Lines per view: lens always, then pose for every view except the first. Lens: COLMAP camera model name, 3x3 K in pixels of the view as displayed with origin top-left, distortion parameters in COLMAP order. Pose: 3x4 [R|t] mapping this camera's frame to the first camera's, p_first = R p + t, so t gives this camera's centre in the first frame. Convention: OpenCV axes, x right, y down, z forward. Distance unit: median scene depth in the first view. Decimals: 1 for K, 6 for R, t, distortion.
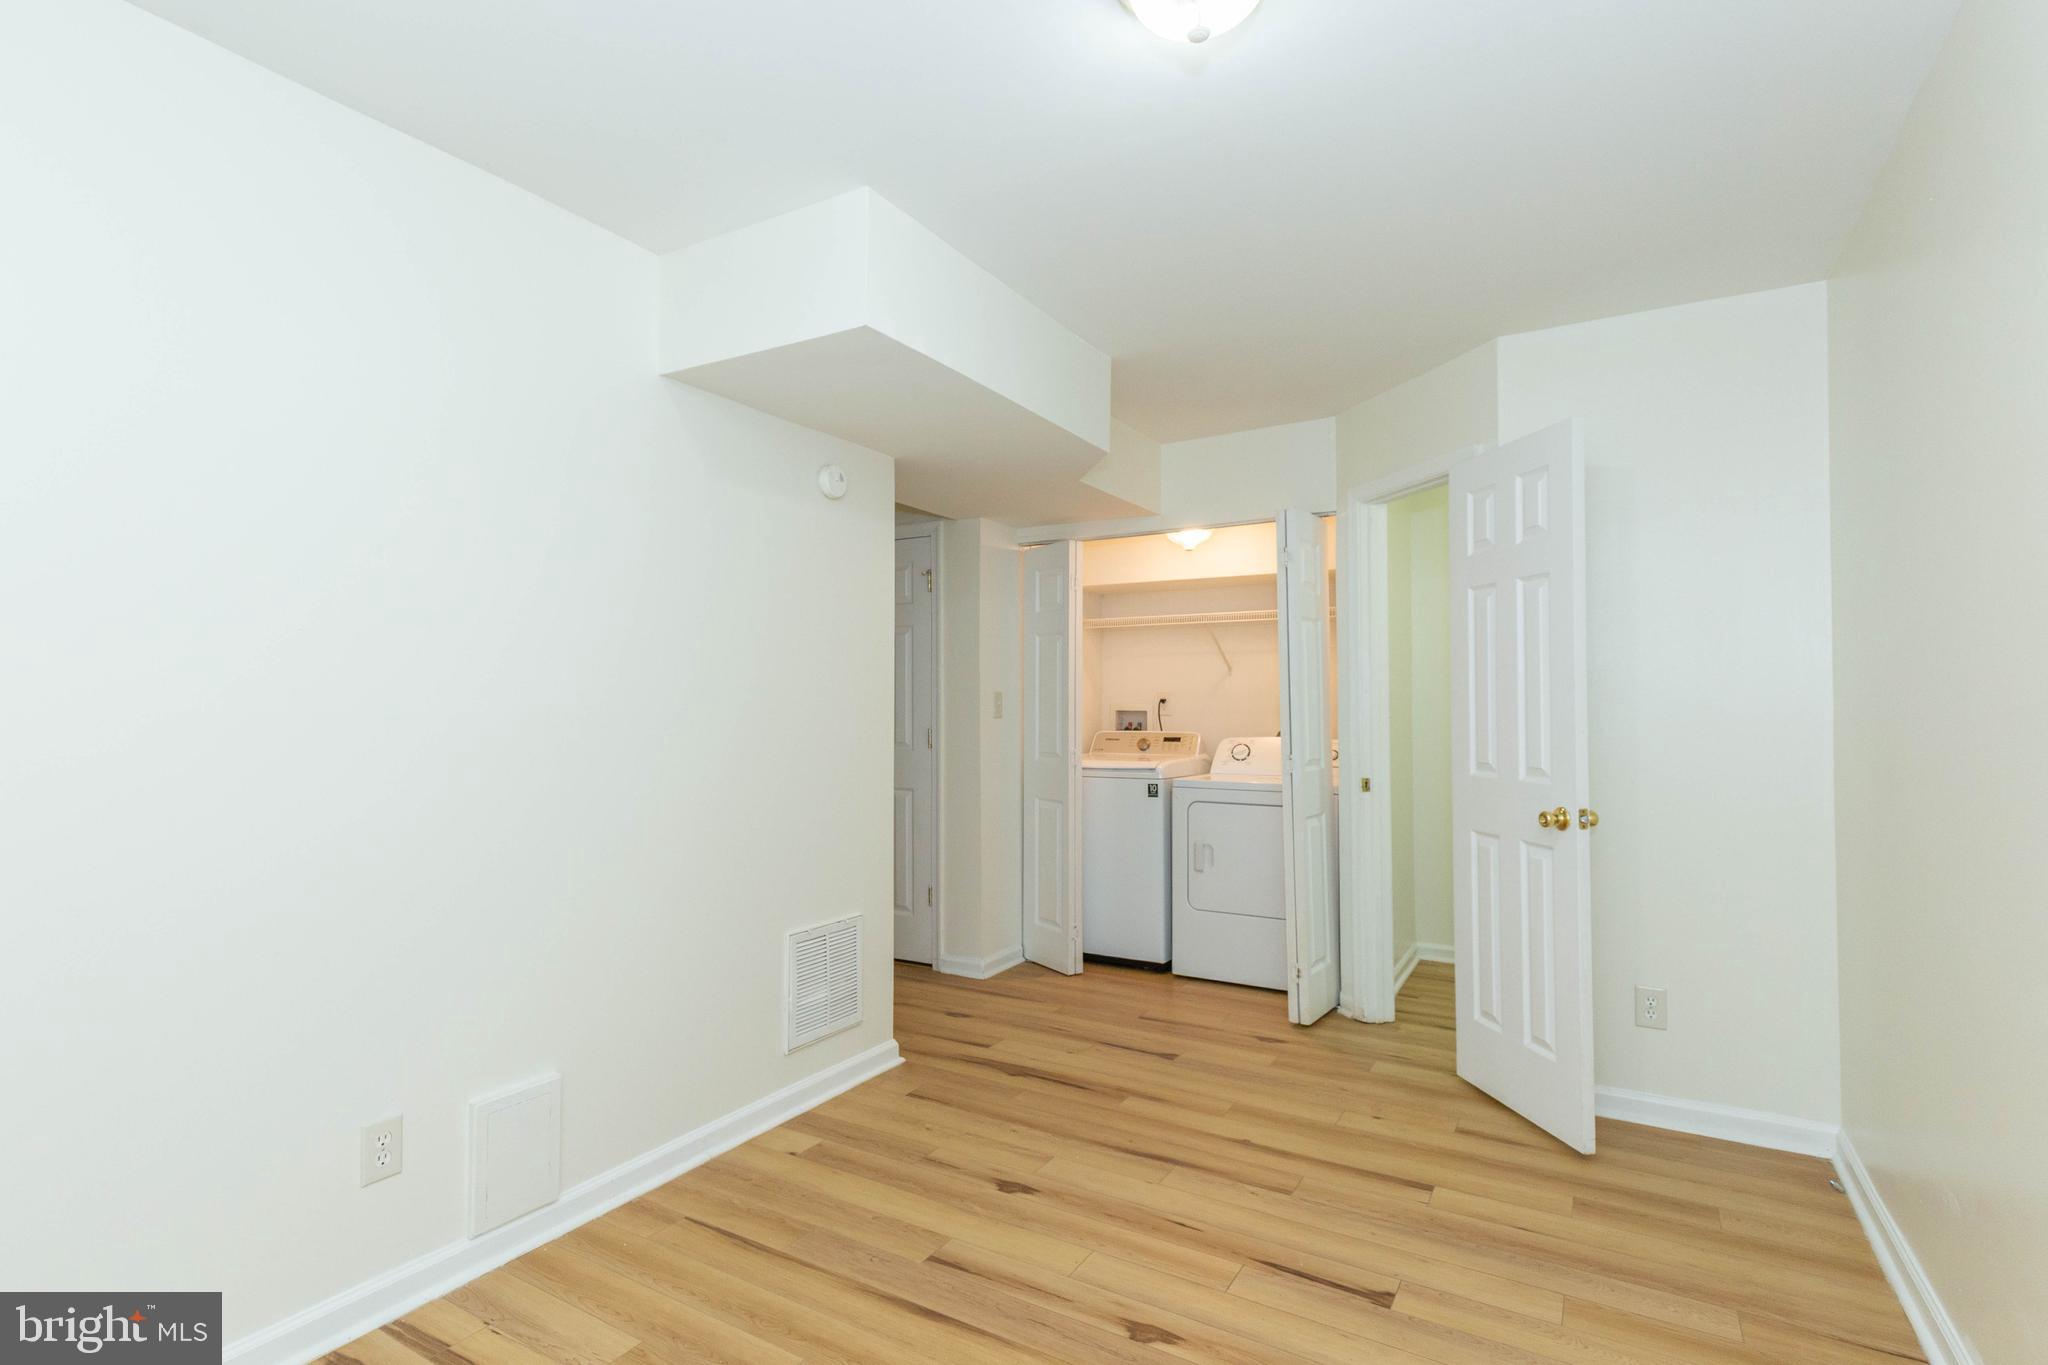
lens RADIAL K [[962.7, 0, 1023.4], [0, 962.7, 687.0], [0, 0, 1]] dist [0.006247, 0.000716]
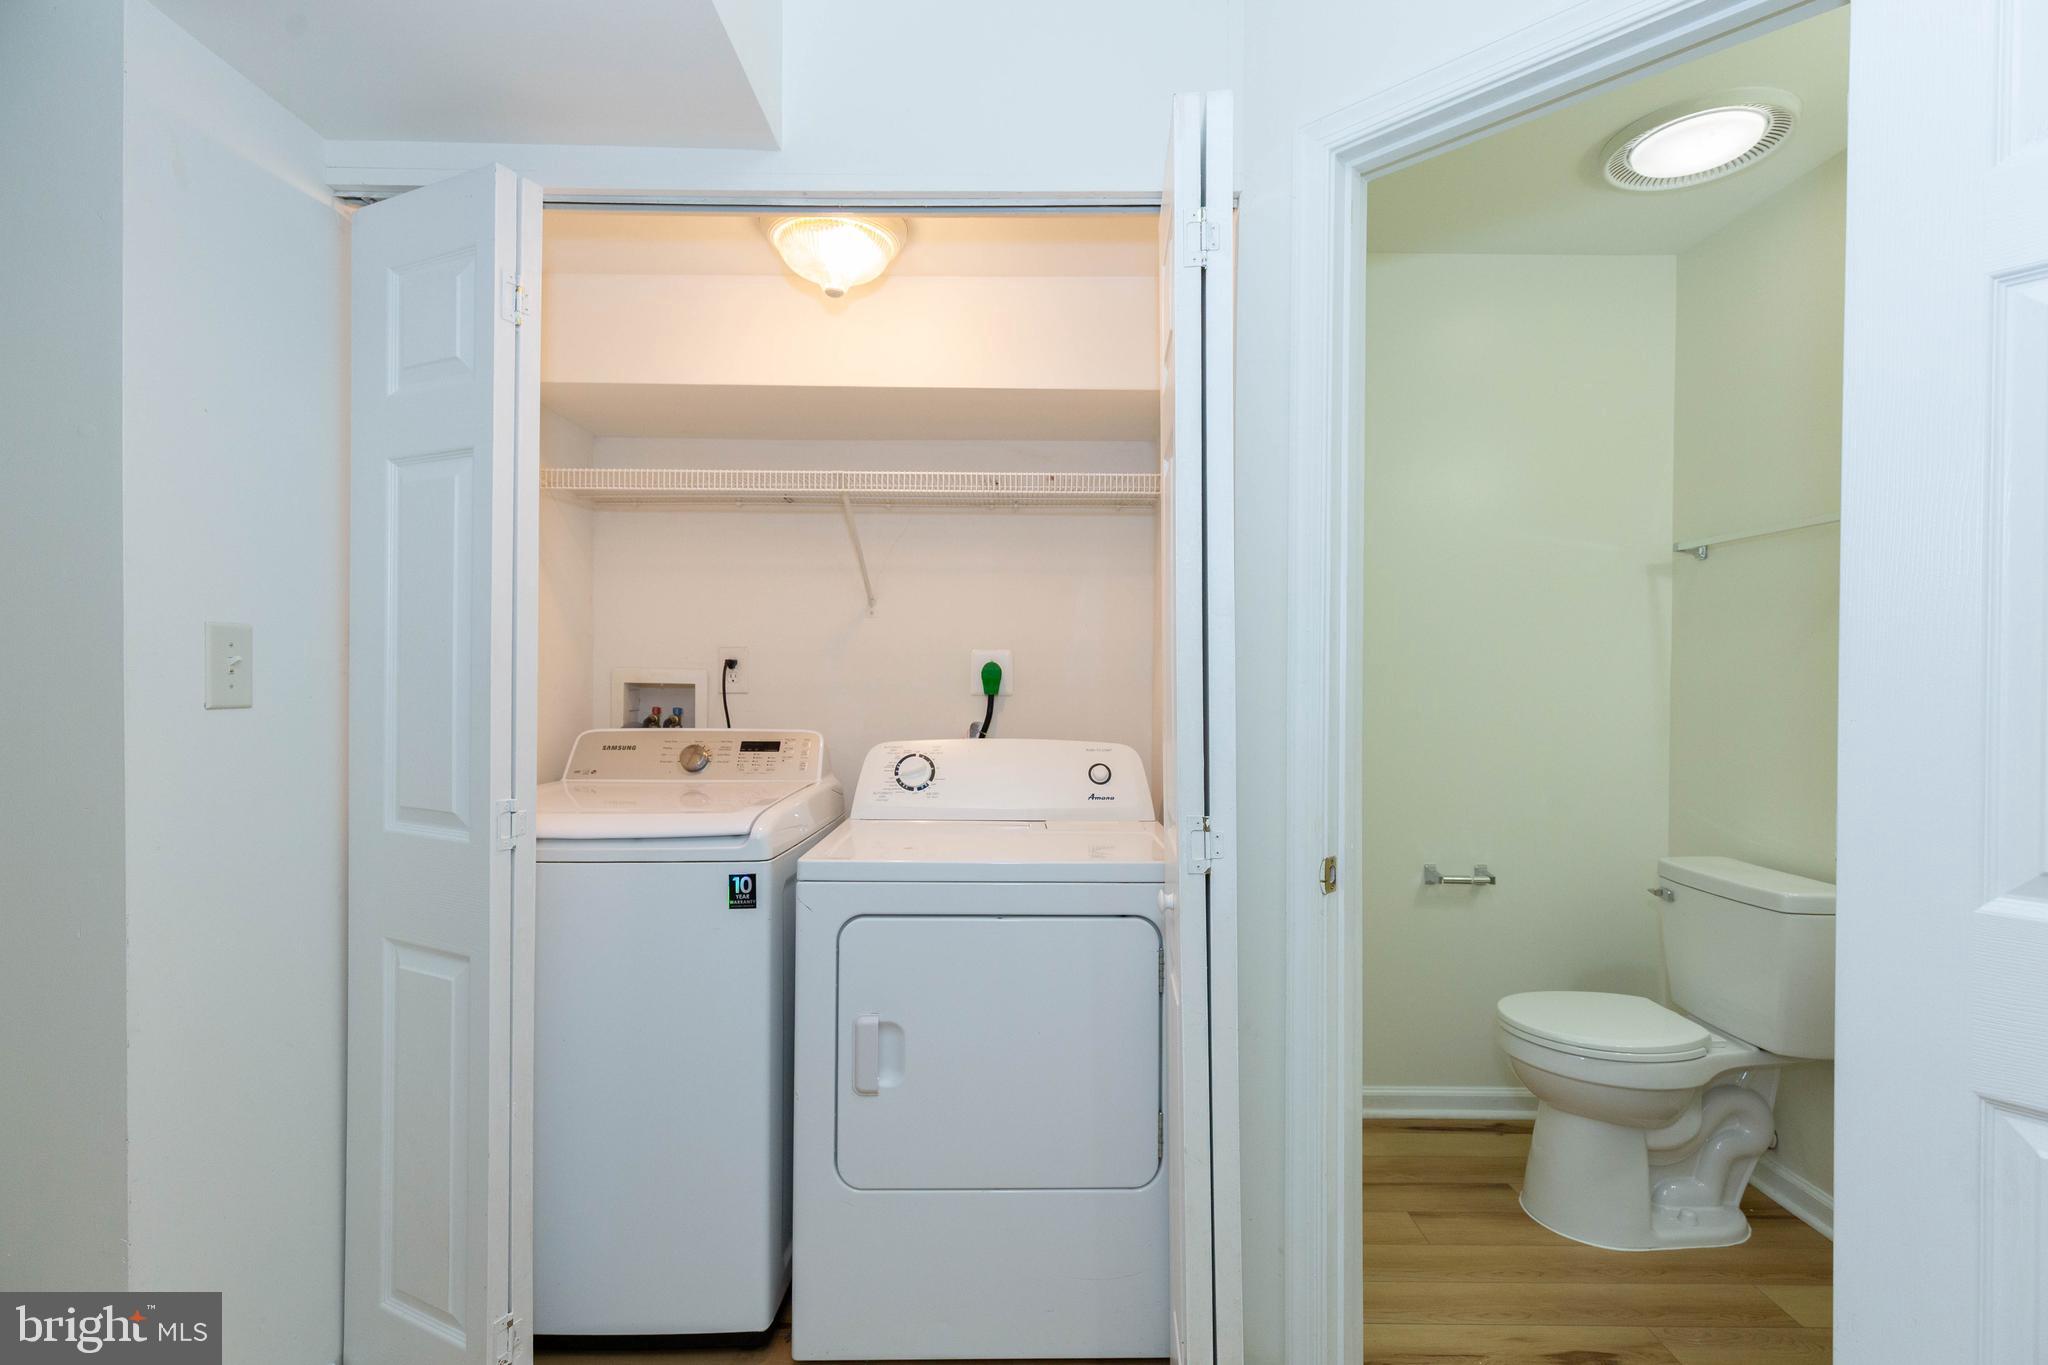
lens RADIAL K [[962.7, 0, 1041.3], [0, 962.7, 682.1], [0, 0, 1]] dist [0.006247, 0.000716]
pose [[0.860905, 0.004691, 0.508744, 0.037863], [-0.017295, 0.999649, 0.020048, 0.012692], [-0.508472, -0.026058, 0.860684, 0.566478]]
